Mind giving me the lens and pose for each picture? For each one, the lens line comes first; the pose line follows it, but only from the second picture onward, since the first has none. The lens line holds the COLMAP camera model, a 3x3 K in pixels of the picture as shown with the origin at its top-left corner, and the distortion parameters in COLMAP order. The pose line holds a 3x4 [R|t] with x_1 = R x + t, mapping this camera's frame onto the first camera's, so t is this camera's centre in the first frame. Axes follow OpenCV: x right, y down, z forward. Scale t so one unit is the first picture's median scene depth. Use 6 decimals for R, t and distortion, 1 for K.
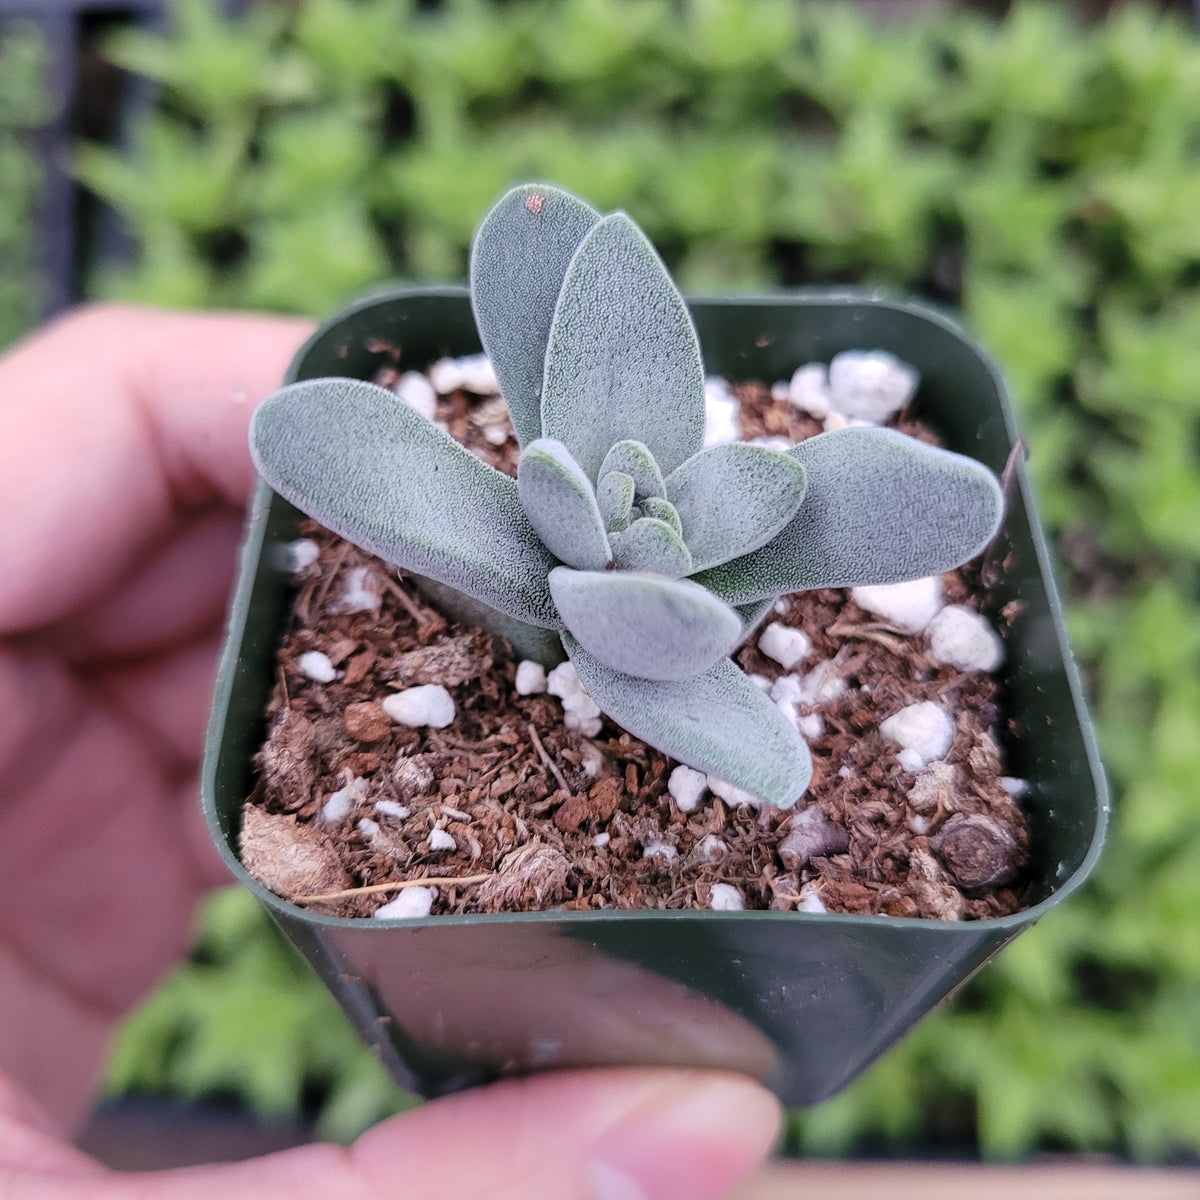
lens RADIAL K [[1275.7, 0, 621.8], [0, 1275.7, 600.0], [0, 0, 1]] dist [-0.001776, -0.018181]
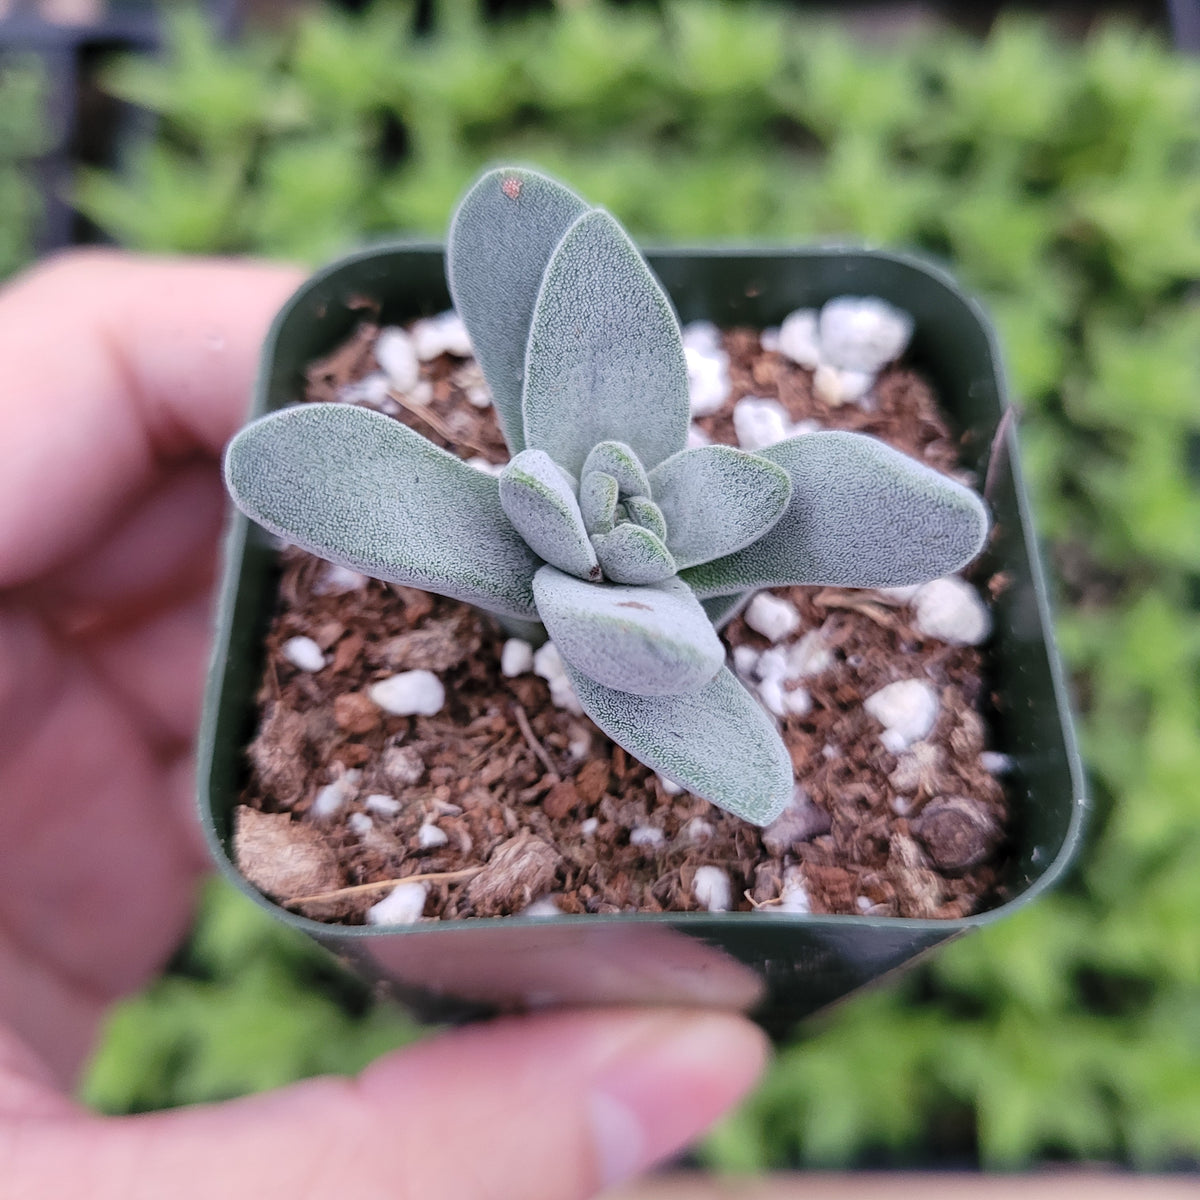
lens RADIAL K [[1274.2, 0, 616.6], [0, 1274.2, 600.1], [0, 0, 1]] dist [-0.020821, -0.011490]
pose [[0.999961, -0.008245, -0.003237, 0.010737], [0.008588, 0.991898, 0.126748, -0.121802], [0.002166, -0.126770, 0.991930, 0.008546]]
